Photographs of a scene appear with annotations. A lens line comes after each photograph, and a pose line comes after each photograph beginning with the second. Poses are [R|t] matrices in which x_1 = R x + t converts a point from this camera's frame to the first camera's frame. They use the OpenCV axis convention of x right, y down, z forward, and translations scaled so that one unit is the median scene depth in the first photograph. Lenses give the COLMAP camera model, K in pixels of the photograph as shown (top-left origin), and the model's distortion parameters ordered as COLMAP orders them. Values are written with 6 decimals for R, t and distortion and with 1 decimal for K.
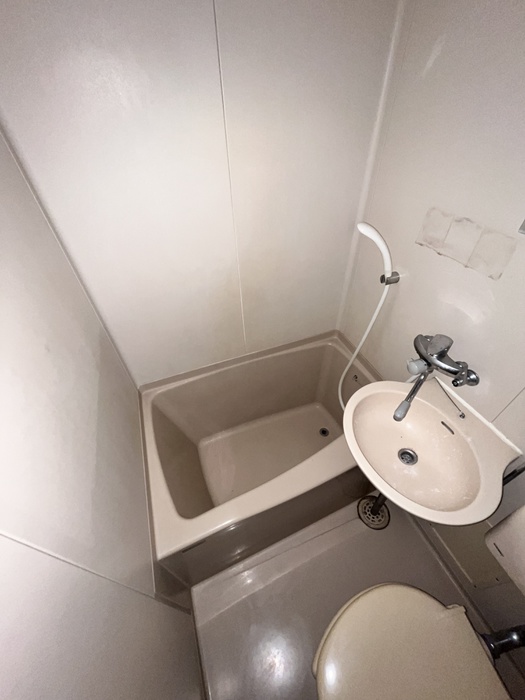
lens RADIAL K [[283.5, 0, 262.5], [0, 283.5, 350.0], [0, 0, 1]] dist [-0.003154, 0.000256]
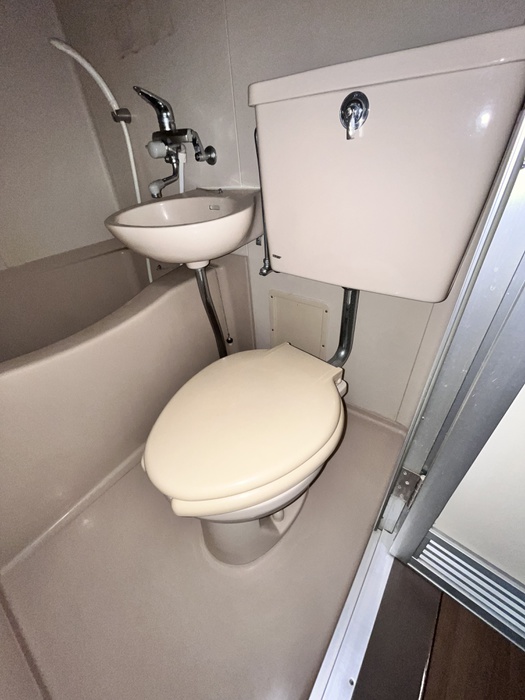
lens RADIAL K [[277.4, 0, 269.7], [0, 277.4, 347.4], [0, 0, 1]] dist [-0.000174, 0.000140]
pose [[0.831851, -0.338120, 0.440113, 0.204859], [0.403114, 0.913156, -0.060380, 0.844388], [-0.381476, 0.227643, 0.895910, 0.142704]]
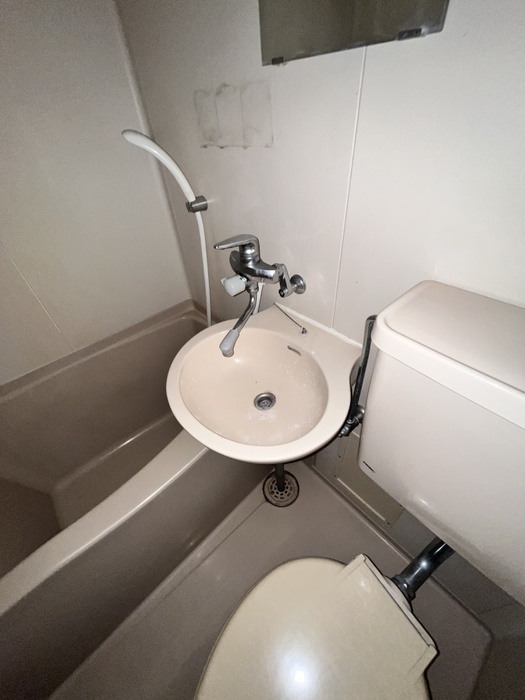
lens RADIAL K [[283.5, 0, 262.5], [0, 283.5, 350.0], [0, 0, 1]] dist [-0.003154, 0.000256]
pose [[0.934371, -0.262045, 0.241420, 0.357127], [0.275409, 0.961058, -0.022758, 0.257899], [-0.226055, 0.087753, 0.970154, 0.211674]]
